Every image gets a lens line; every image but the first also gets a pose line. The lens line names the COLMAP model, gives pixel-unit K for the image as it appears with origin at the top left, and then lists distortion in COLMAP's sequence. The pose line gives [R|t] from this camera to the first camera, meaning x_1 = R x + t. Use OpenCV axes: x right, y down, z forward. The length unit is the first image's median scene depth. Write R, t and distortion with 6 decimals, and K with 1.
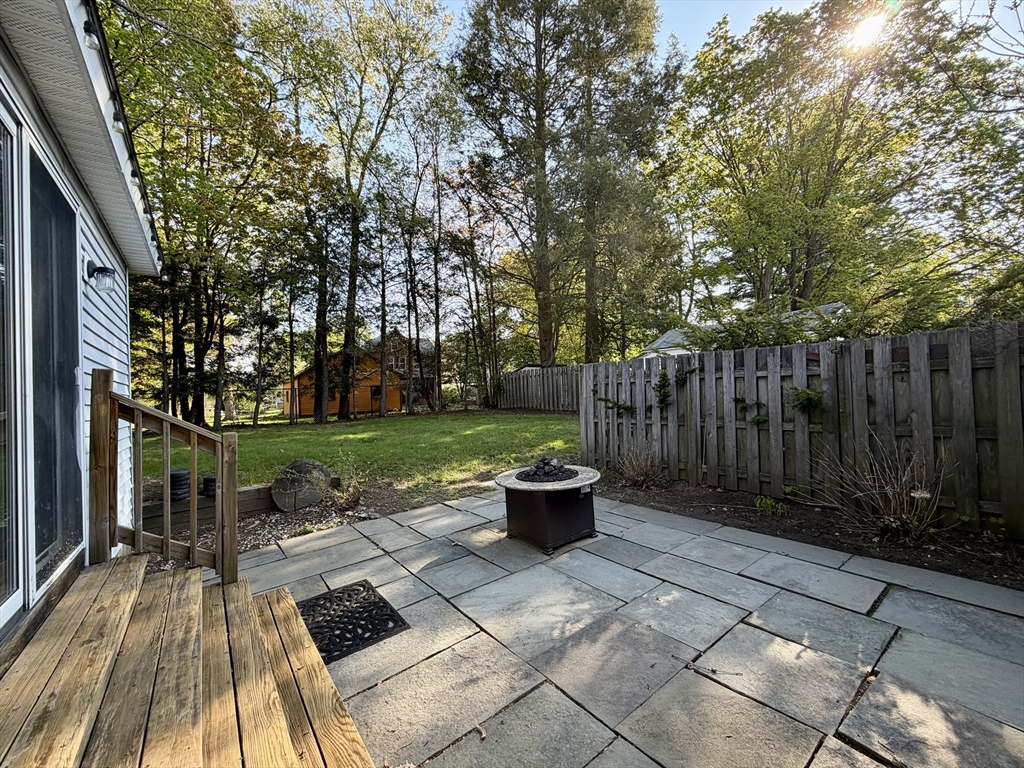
lens RADIAL K [[406.5, 0, 509.5], [0, 406.5, 384.5], [0, 0, 1]] dist [-0.000702, 0.000119]
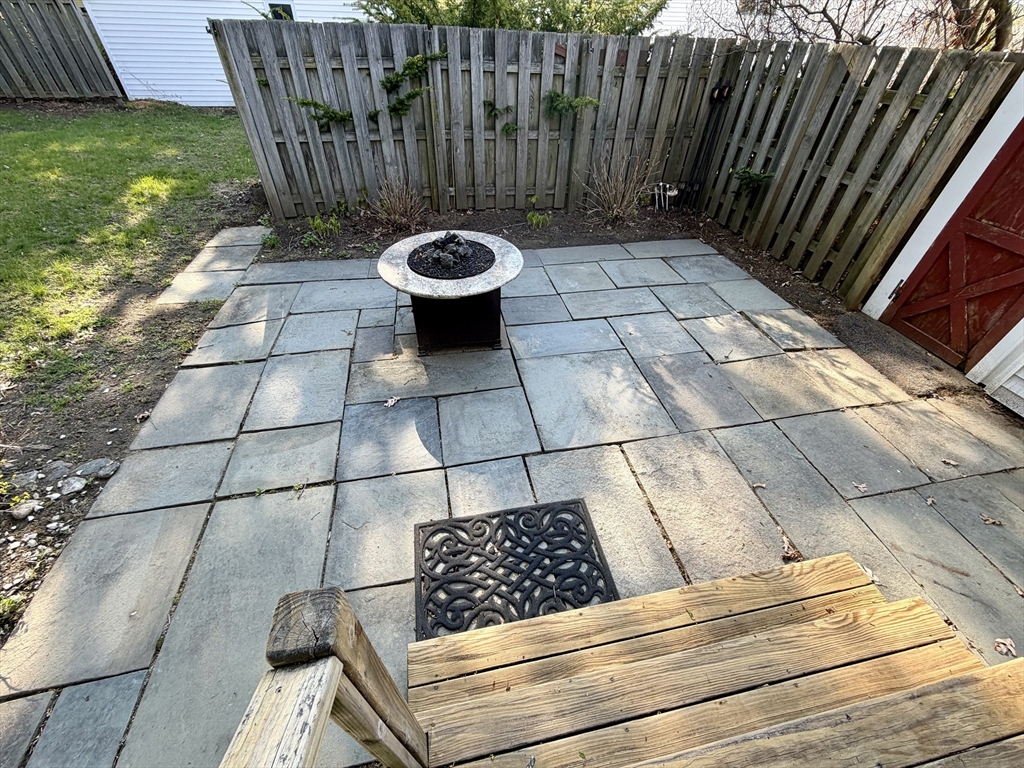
lens RADIAL K [[406.5, 0, 509.5], [0, 406.5, 384.5], [0, 0, 1]] dist [-0.000702, 0.000119]
pose [[0.440823, -0.548954, 0.710158, -0.522467], [-0.057720, 0.772205, 0.632746, -0.070290], [-0.895736, -0.319919, 0.308720, 0.642065]]
